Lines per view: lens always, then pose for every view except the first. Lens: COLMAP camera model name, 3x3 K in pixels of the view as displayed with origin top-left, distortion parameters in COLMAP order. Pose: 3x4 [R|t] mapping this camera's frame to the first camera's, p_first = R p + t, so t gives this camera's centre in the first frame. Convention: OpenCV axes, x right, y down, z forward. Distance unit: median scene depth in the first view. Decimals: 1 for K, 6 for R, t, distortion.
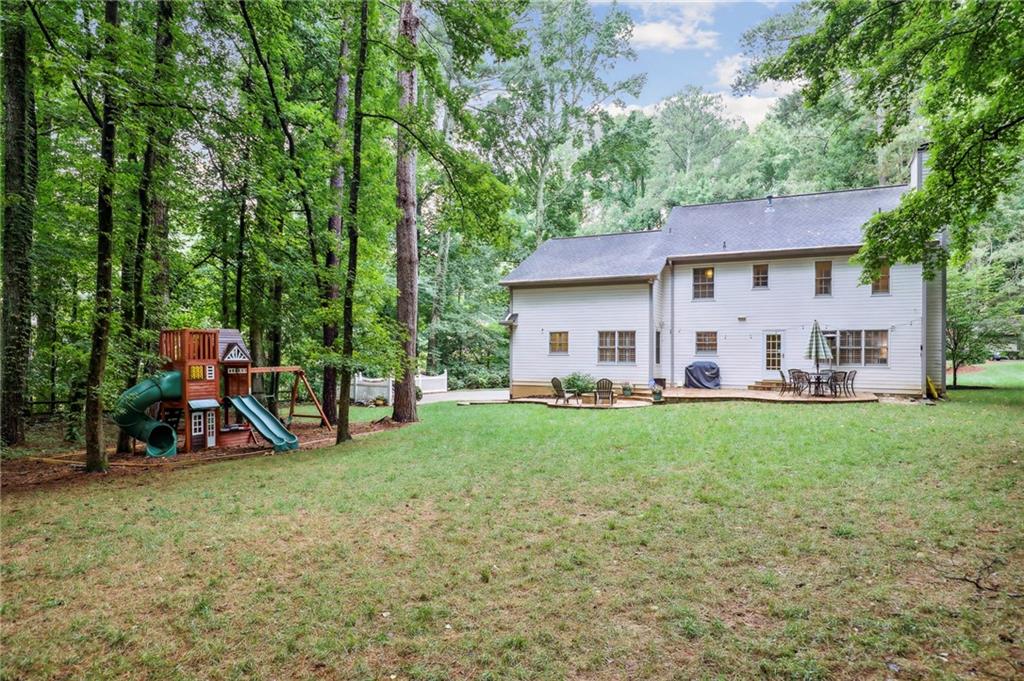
lens RADIAL K [[600.7, 0, 512.2], [0, 600.7, 364.6], [0, 0, 1]] dist [0.001507, -0.000493]
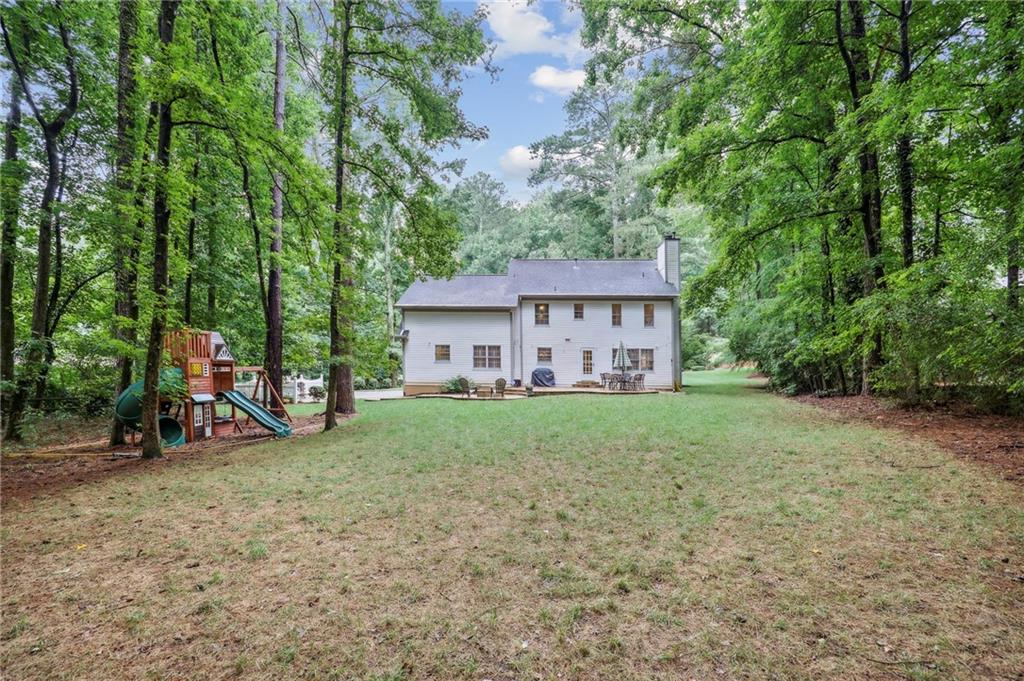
lens RADIAL K [[452.4, 0, 514.3], [0, 452.4, 371.6], [0, 0, 1]] dist [-0.000859, 0.000029]
pose [[0.932552, 0.006281, 0.360980, -0.144785], [-0.004737, 0.999975, -0.005162, 0.009541], [-0.361004, 0.003104, 0.932559, 0.005694]]
